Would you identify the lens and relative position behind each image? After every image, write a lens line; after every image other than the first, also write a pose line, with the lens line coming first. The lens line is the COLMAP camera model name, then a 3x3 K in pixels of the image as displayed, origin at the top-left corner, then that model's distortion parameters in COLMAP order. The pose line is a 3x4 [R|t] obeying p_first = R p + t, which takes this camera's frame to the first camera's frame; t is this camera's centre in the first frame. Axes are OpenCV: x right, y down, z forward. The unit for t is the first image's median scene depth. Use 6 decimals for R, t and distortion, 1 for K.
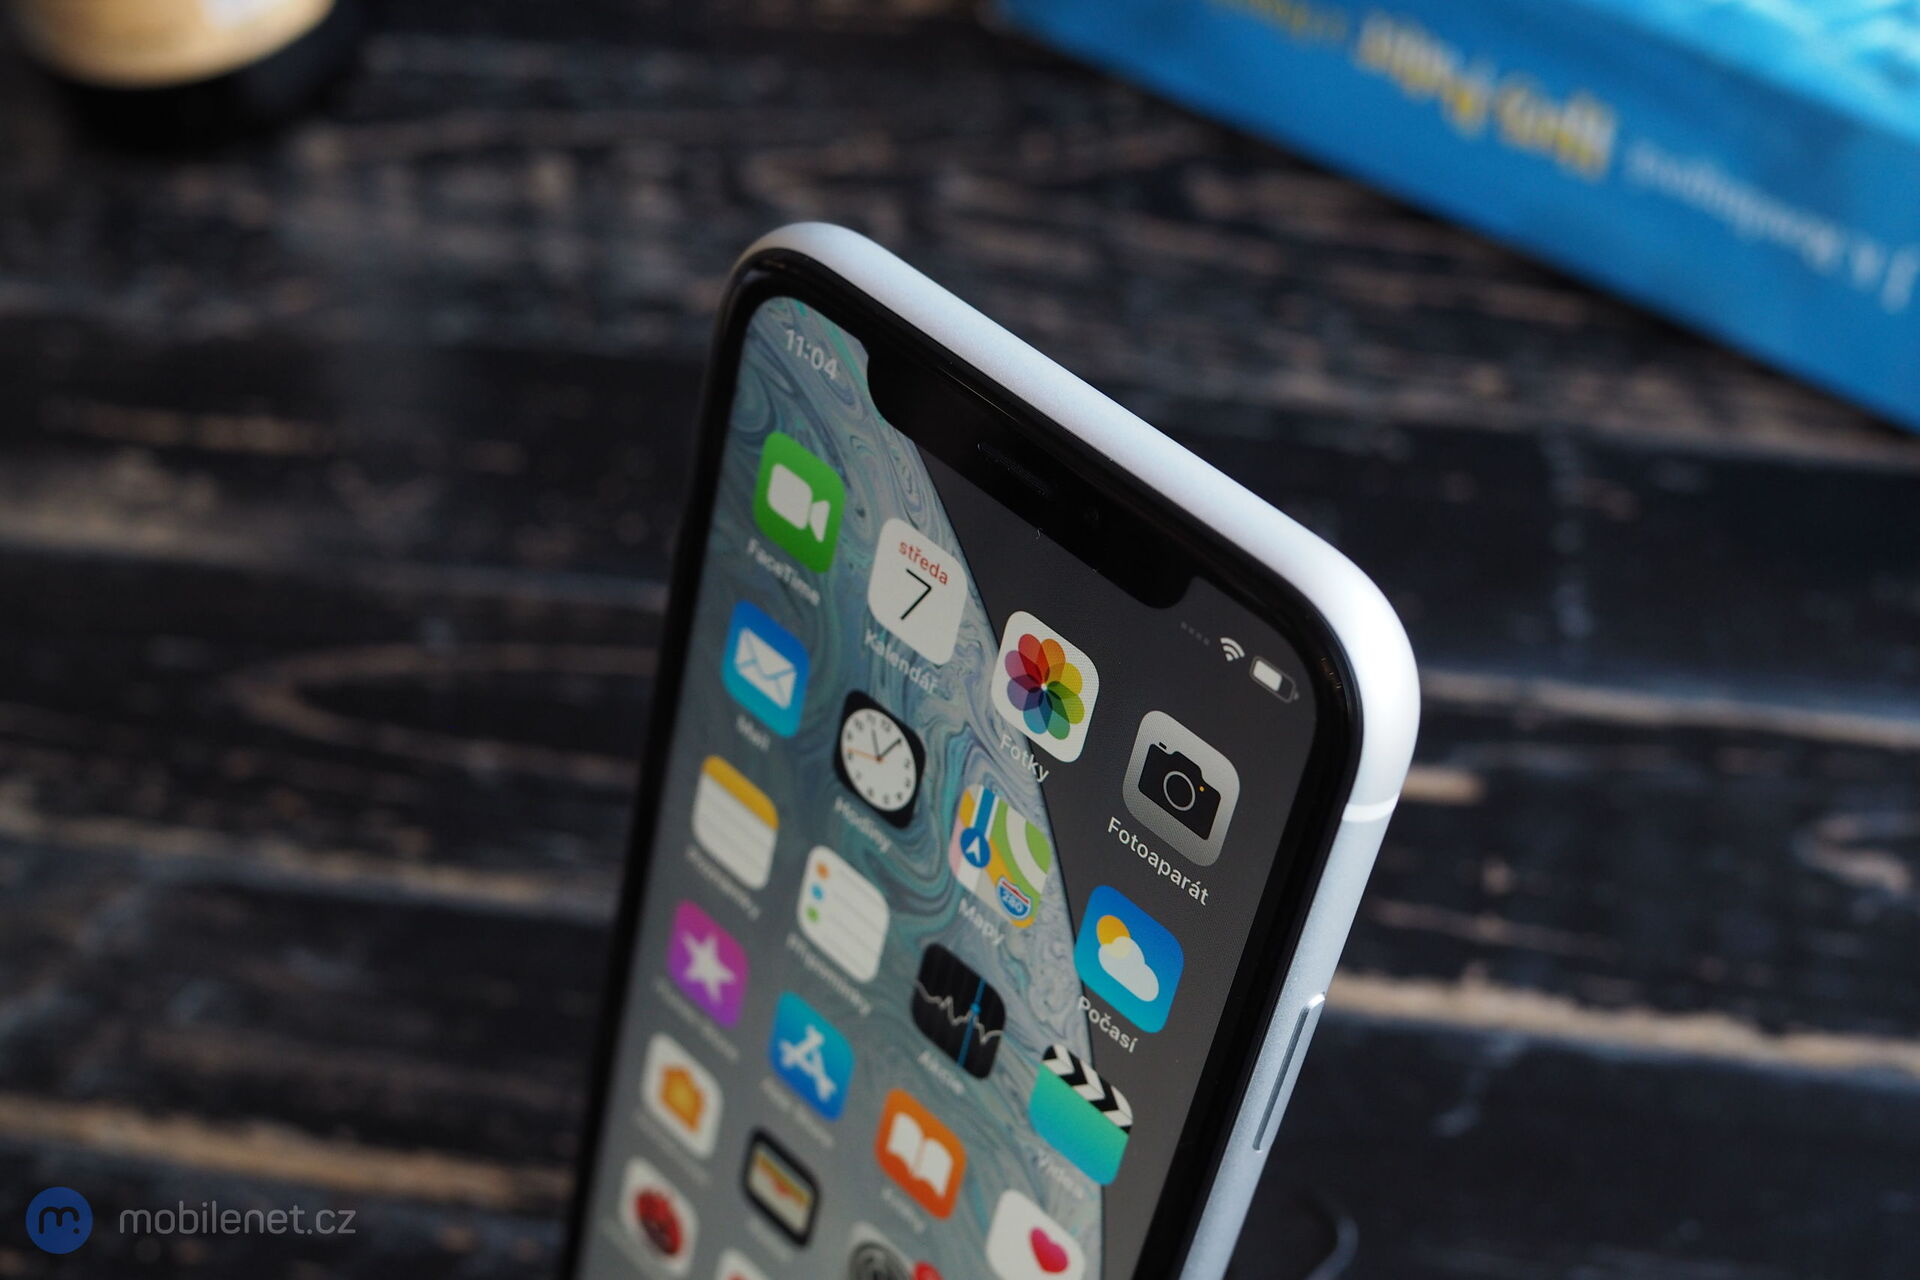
lens RADIAL K [[2821.6, 0, 960.6], [0, 2821.6, 615.5], [0, 0, 1]] dist [-0.150394, 0.151957]
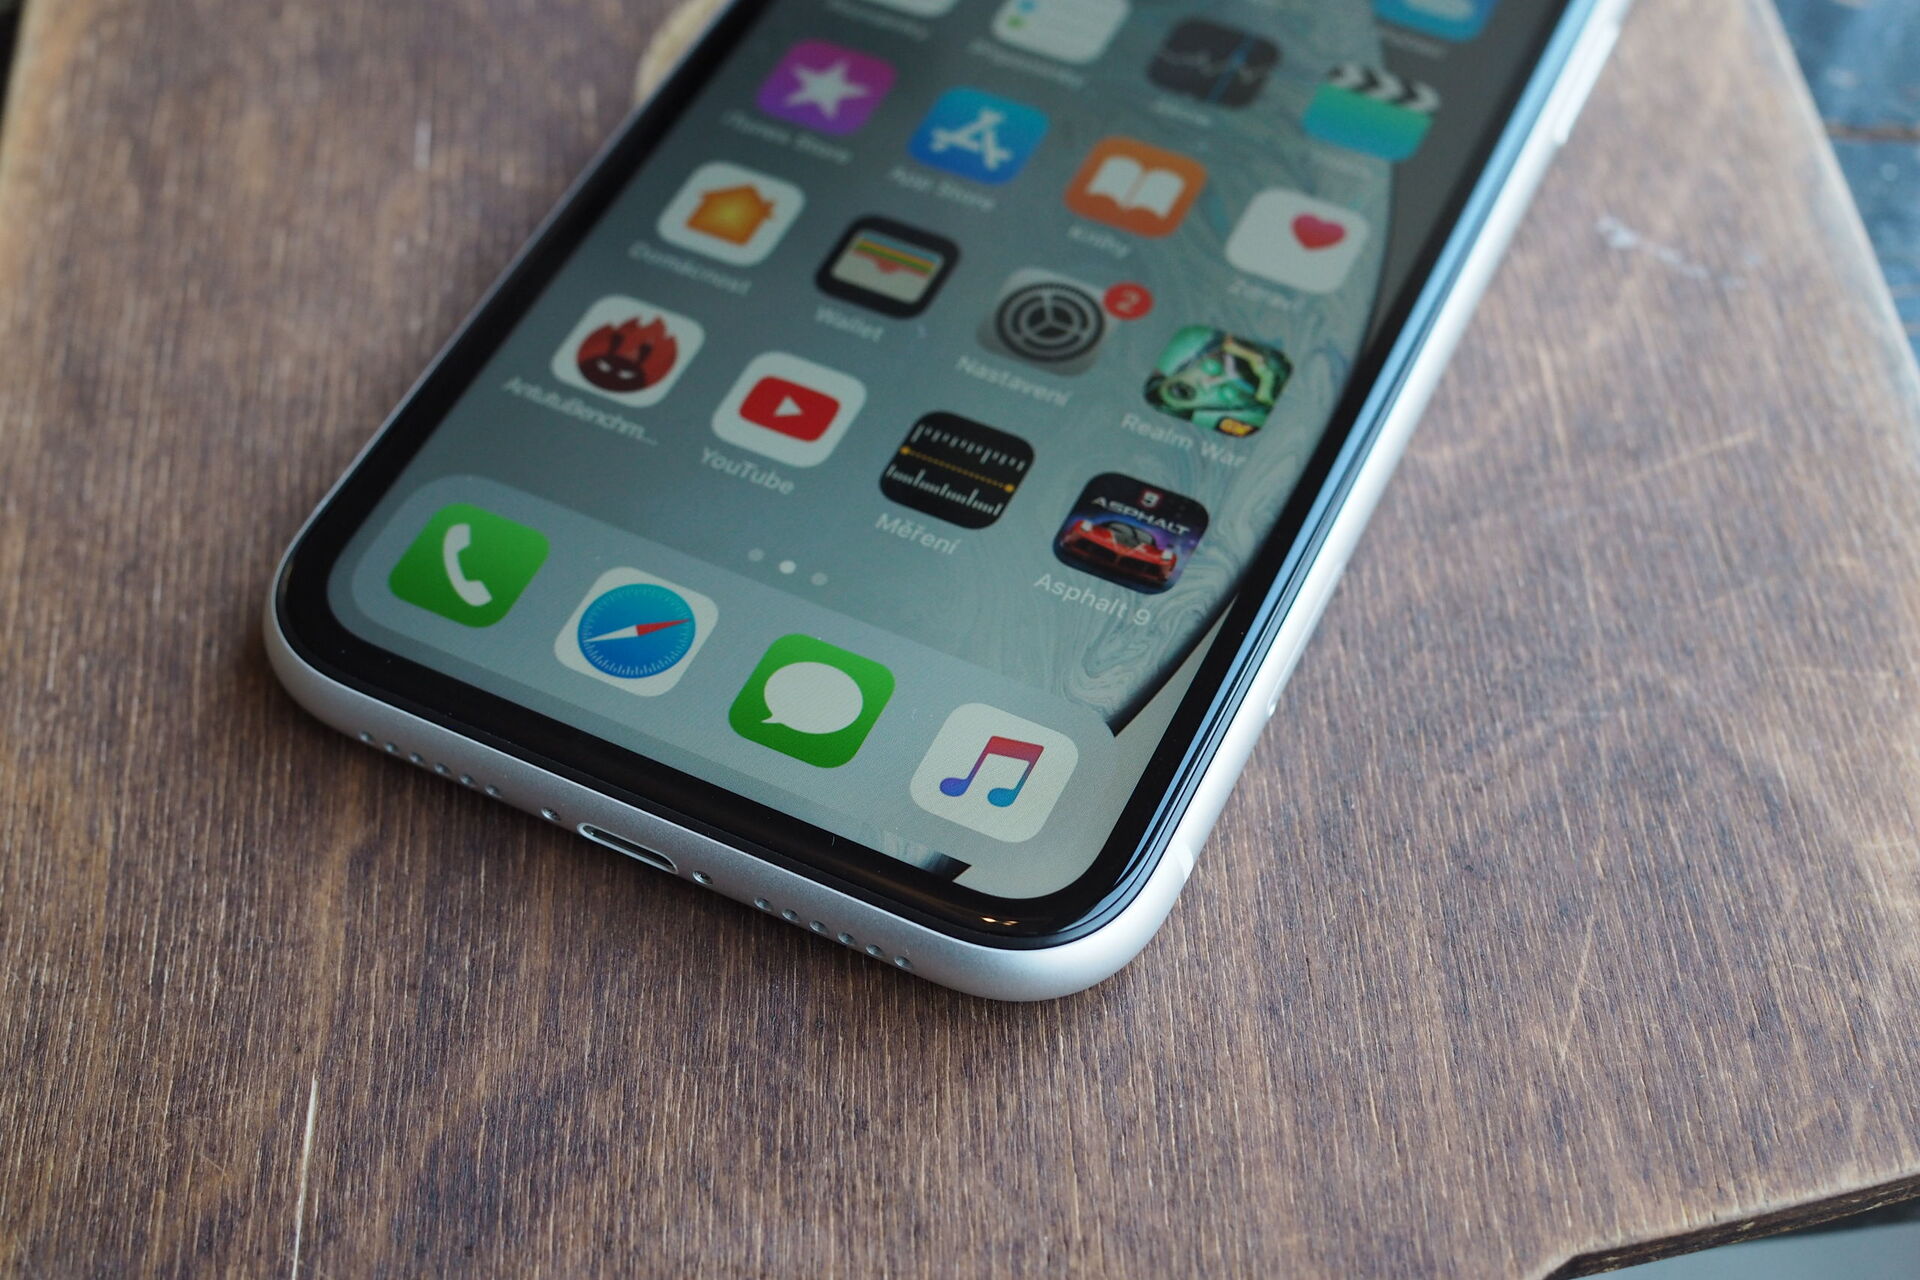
lens RADIAL K [[2821.6, 0, 960.6], [0, 2821.6, 615.5], [0, 0, 1]] dist [-0.150394, 0.151957]
pose [[0.712631, 0.515408, 0.475932, -0.440711], [0.100327, 0.596564, -0.796270, 1.044407], [-0.694328, 0.615195, 0.373421, 0.787759]]
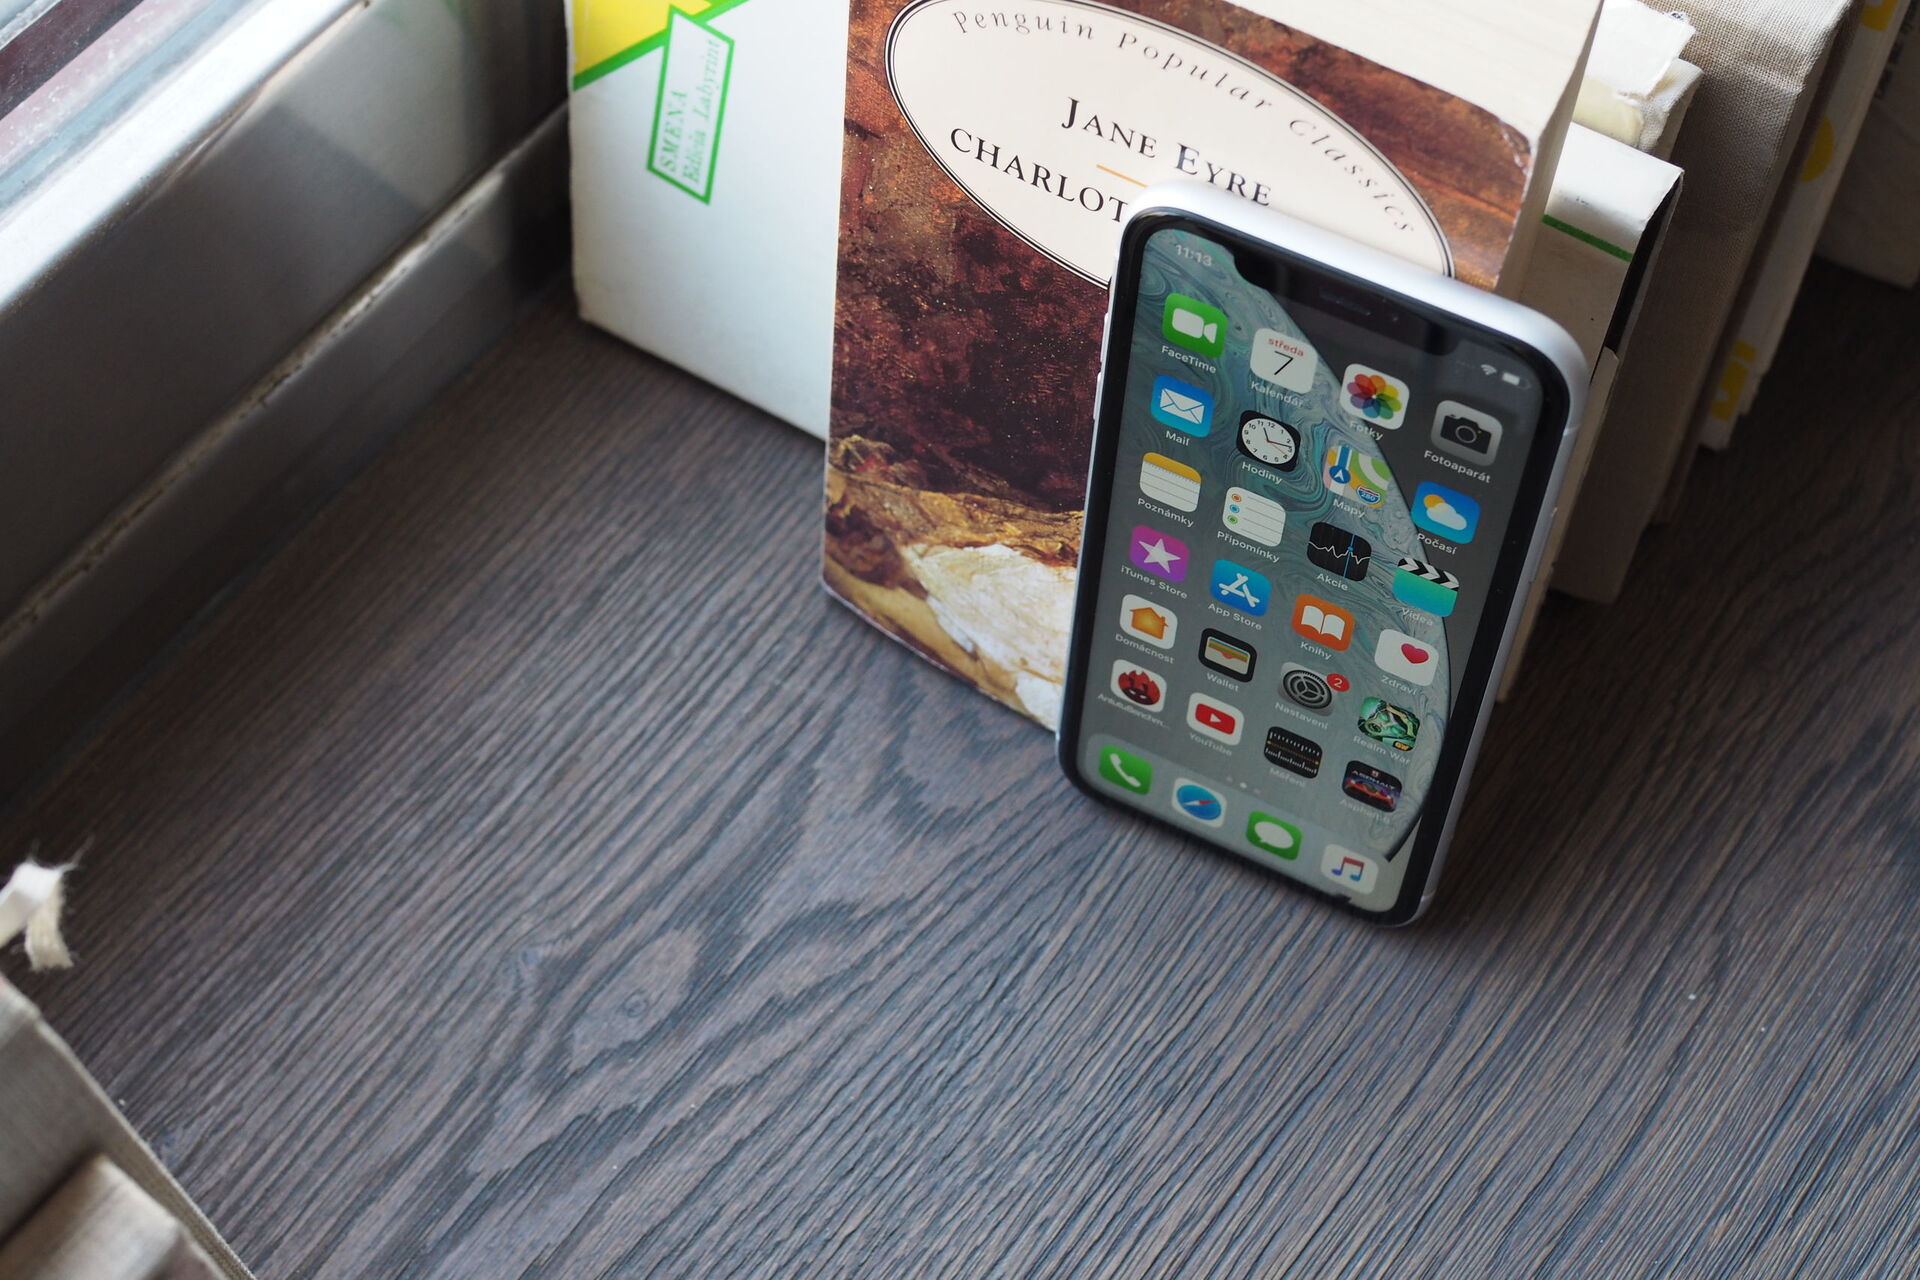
lens RADIAL K [[2821.6, 0, 960.6], [0, 2821.6, 615.5], [0, 0, 1]] dist [-0.150394, 0.151957]
pose [[0.941032, -0.328000, 0.082911, -0.391964], [0.285555, 0.901477, 0.325264, -0.481005], [-0.181429, -0.282408, 0.941981, -0.687658]]
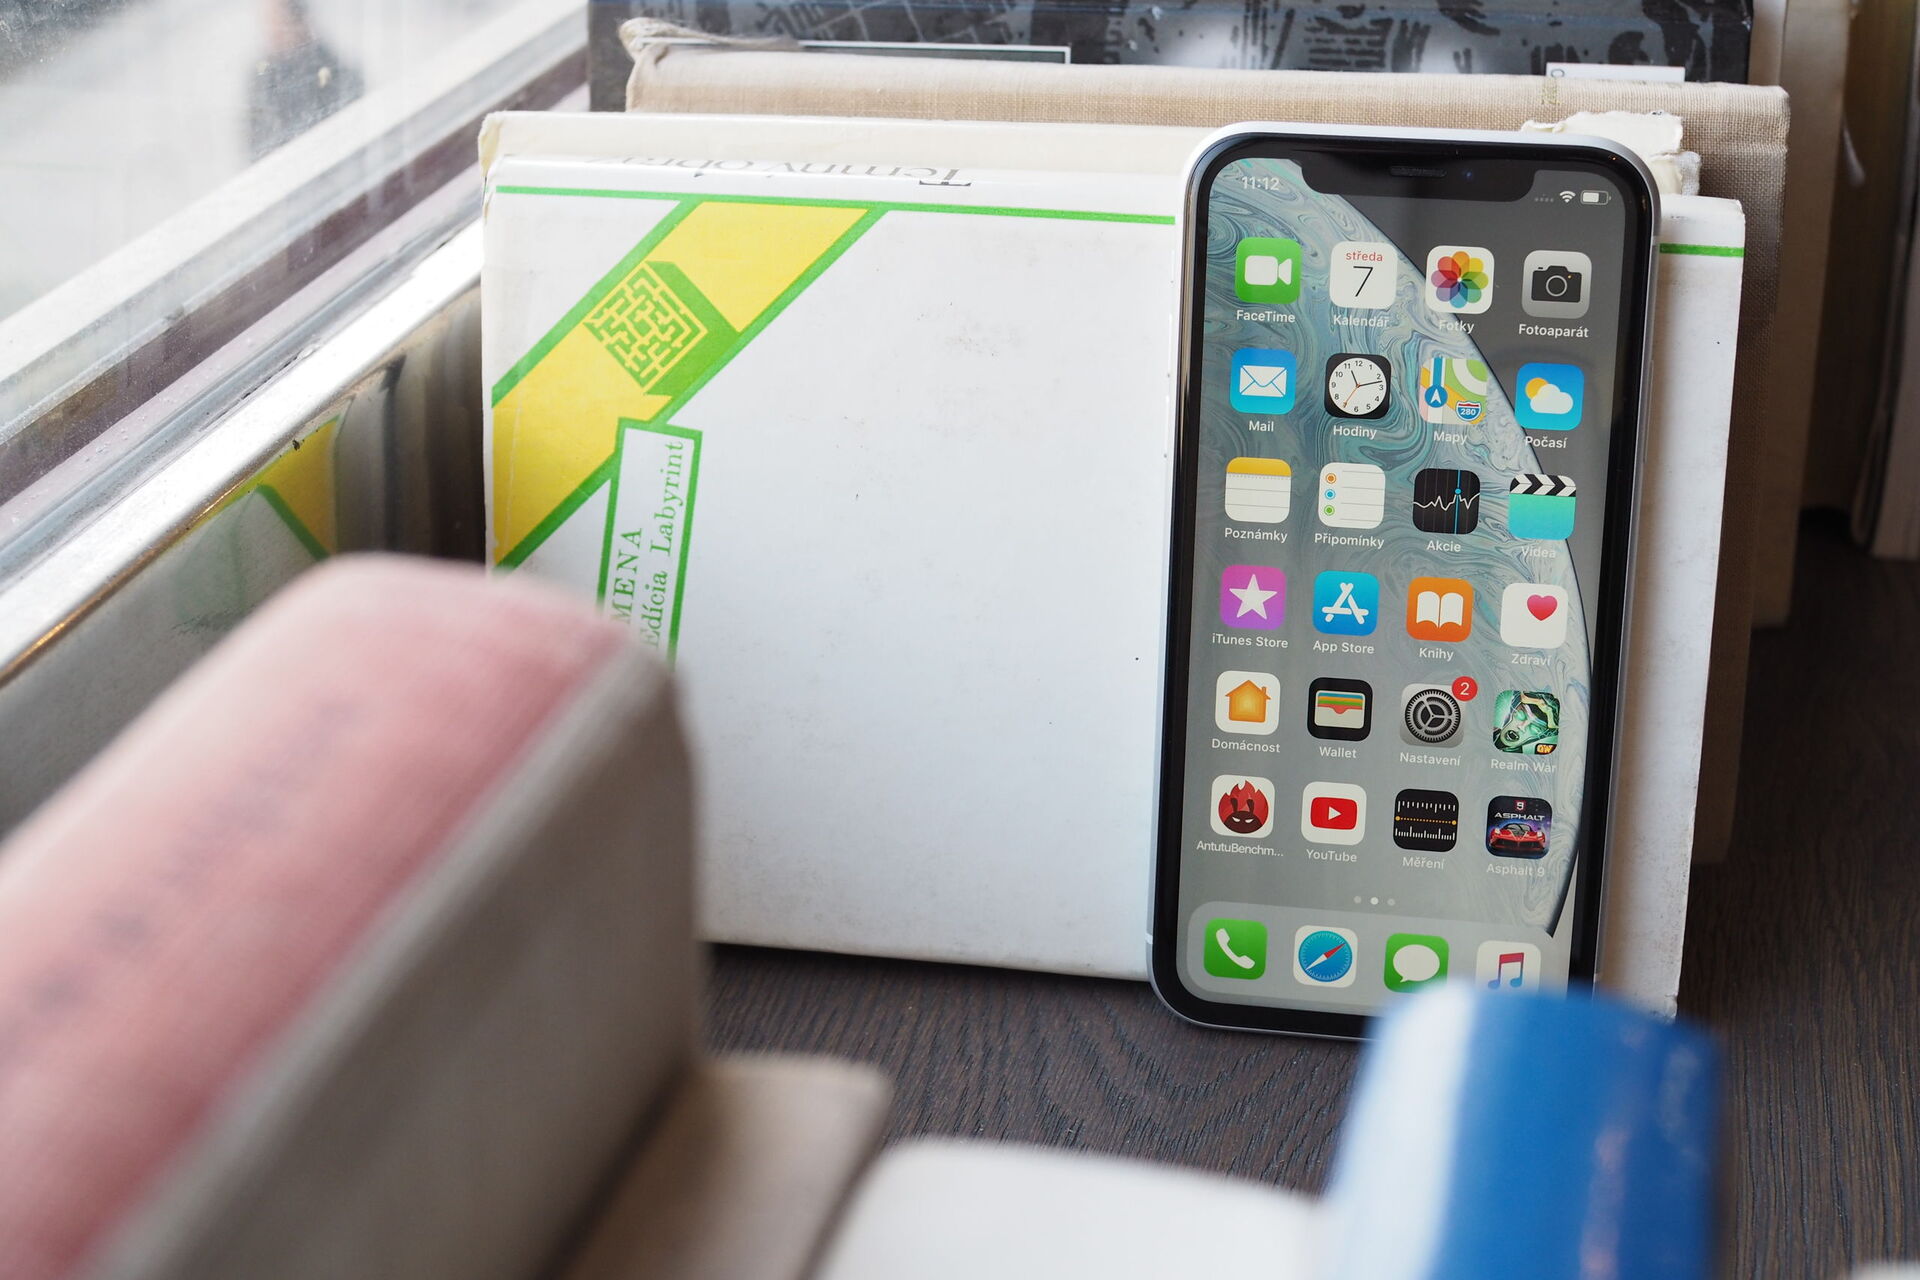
lens RADIAL K [[2730.9, 0, 956.1], [0, 2730.9, 617.6], [0, 0, 1]] dist [-0.116127, 0.107023]
pose [[0.812129, -0.288442, 0.507196, -1.151110], [0.427968, 0.885324, -0.181784, 0.383791], [-0.396598, 0.364696, 0.842441, -0.326984]]
